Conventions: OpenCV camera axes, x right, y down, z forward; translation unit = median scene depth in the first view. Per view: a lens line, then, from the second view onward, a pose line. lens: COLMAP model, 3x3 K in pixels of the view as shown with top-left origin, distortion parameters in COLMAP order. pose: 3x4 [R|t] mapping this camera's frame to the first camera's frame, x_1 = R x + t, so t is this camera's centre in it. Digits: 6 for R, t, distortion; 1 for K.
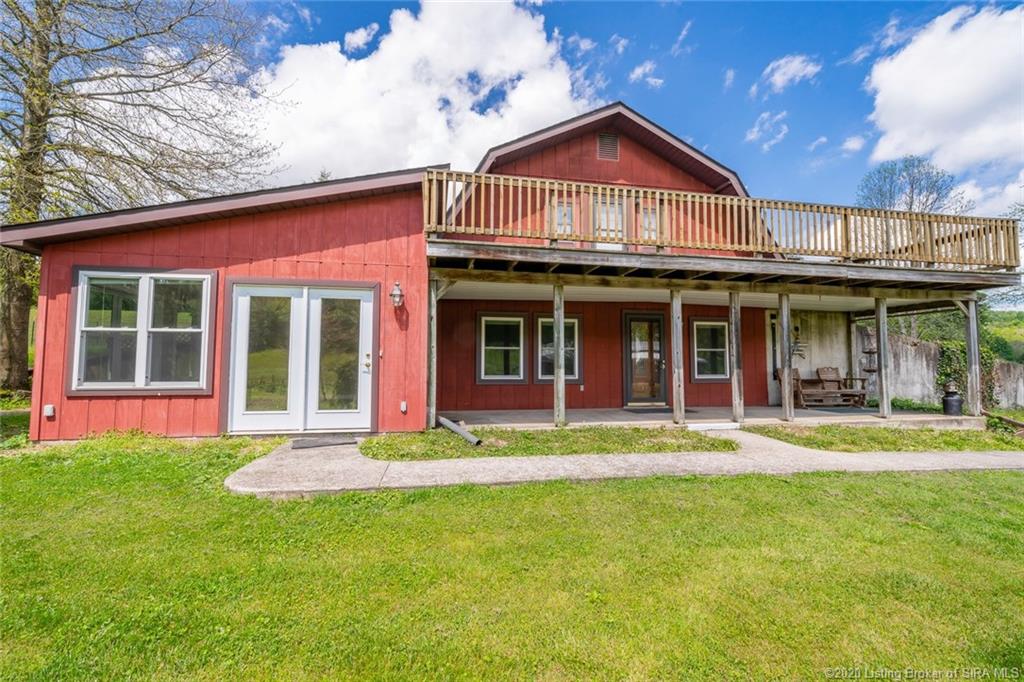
lens RADIAL K [[426.6, 0, 509.2], [0, 426.6, 342.2], [0, 0, 1]] dist [-0.003606, -0.000032]
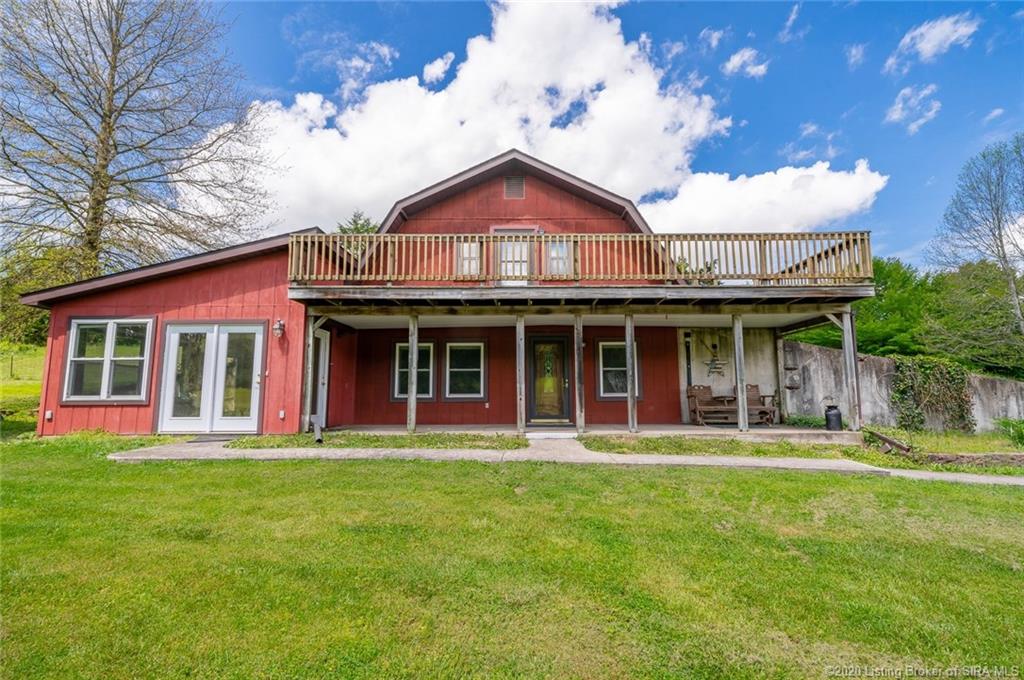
lens RADIAL K [[466.2, 0, 514.7], [0, 466.2, 340.4], [0, 0, 1]] dist [-0.005120, 0.000918]
pose [[0.983070, -0.028560, -0.180989, 0.543322], [0.016724, 0.997640, -0.066587, 0.025263], [0.182463, 0.062433, 0.981228, -0.204191]]
